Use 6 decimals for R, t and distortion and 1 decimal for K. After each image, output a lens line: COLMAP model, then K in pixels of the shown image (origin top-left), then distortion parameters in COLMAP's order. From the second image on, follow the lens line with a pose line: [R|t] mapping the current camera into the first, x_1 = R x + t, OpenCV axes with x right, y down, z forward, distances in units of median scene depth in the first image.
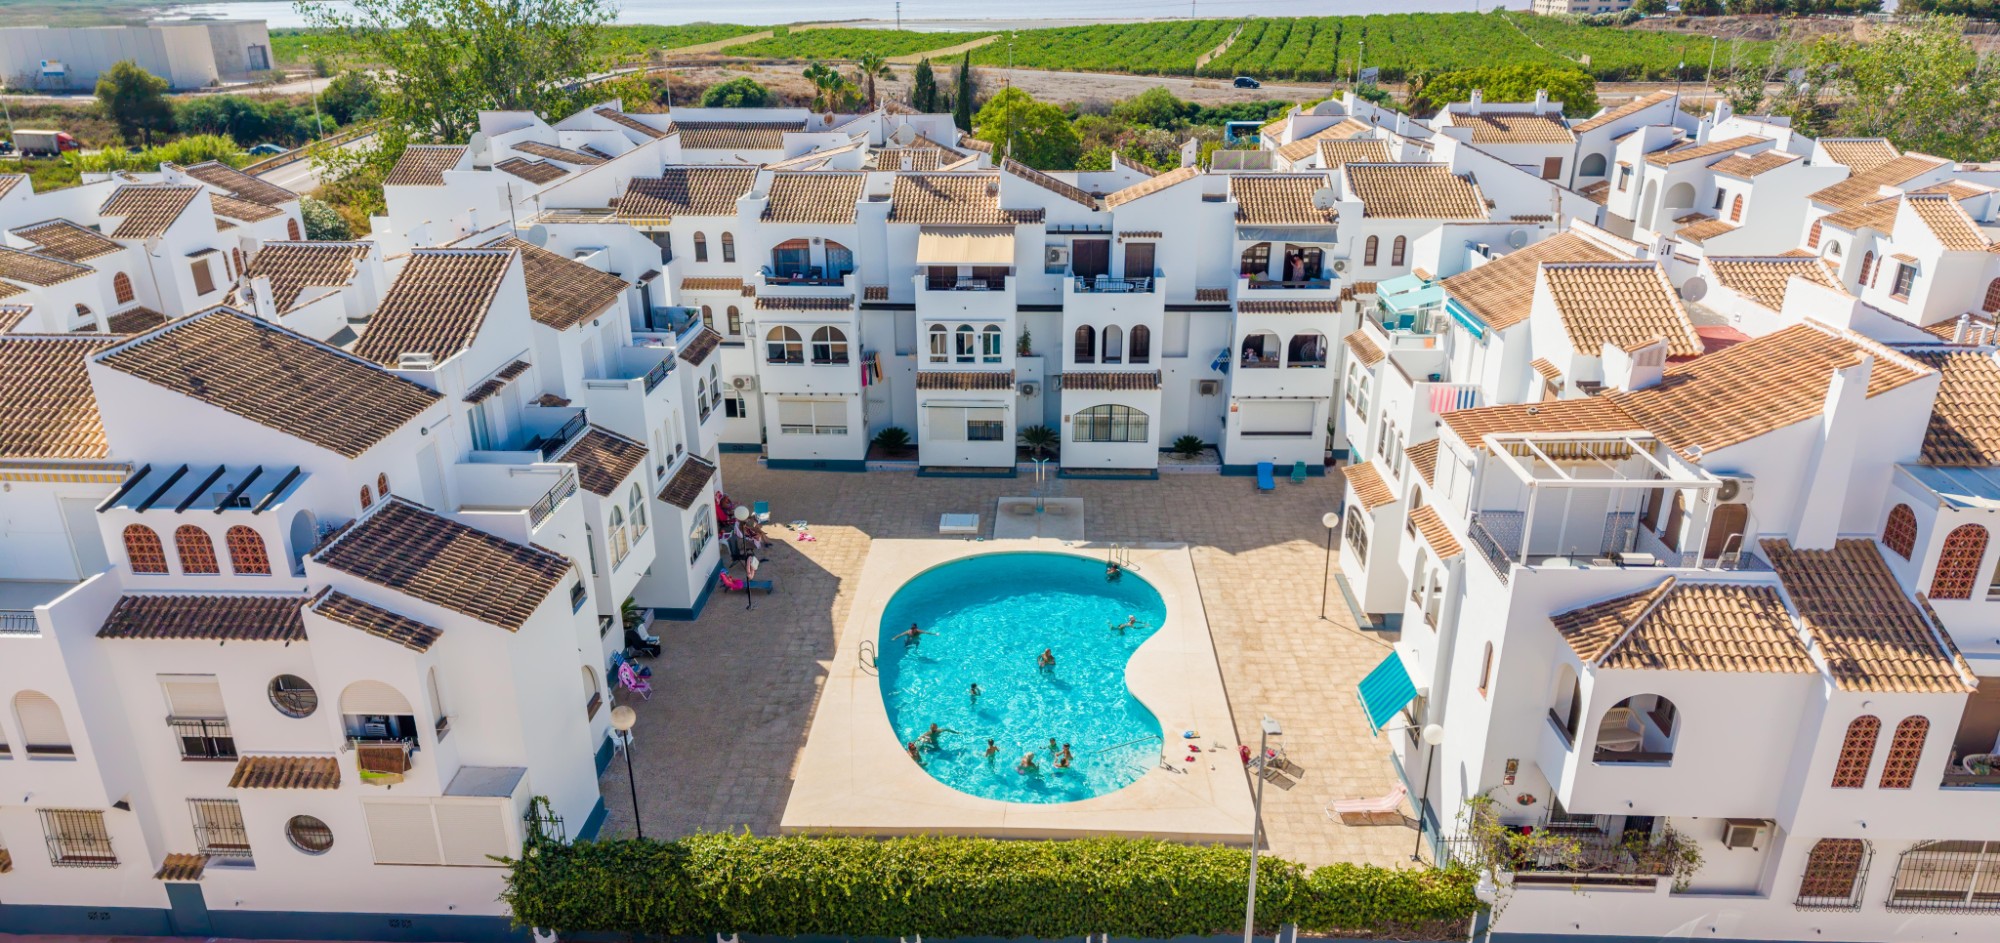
lens RADIAL K [[1341.0, 0, 981.5], [0, 1341.0, 573.9], [0, 0, 1]] dist [0.010659, 0.001308]
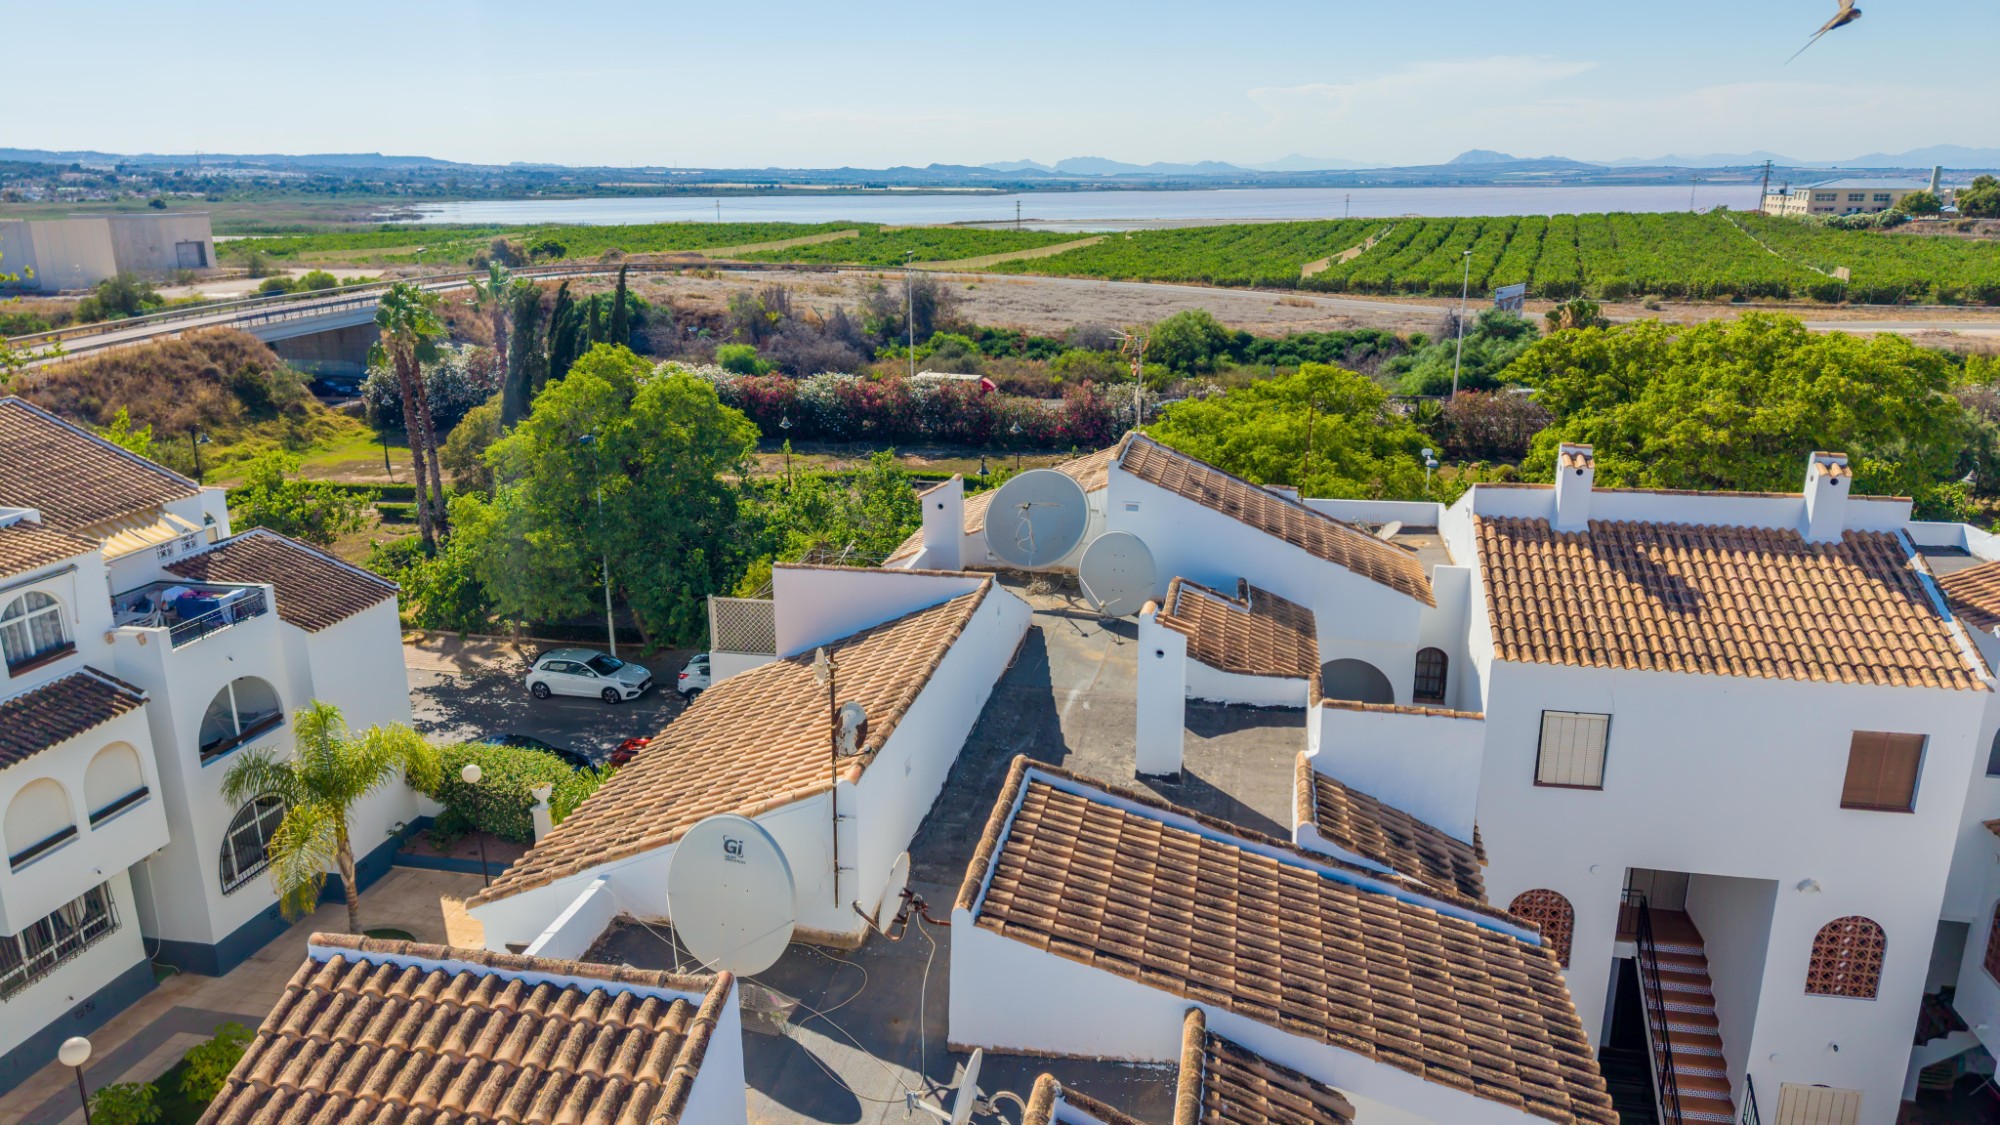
lens RADIAL K [[1336.3, 0, 999.0], [0, 1336.3, 571.3], [0, 0, 1]] dist [0.031490, -0.031849]
pose [[0.990319, 0.040118, -0.132889, 0.095173], [-0.057560, 0.989825, -0.130131, -0.096217], [0.126316, 0.136520, 0.982551, 0.236213]]
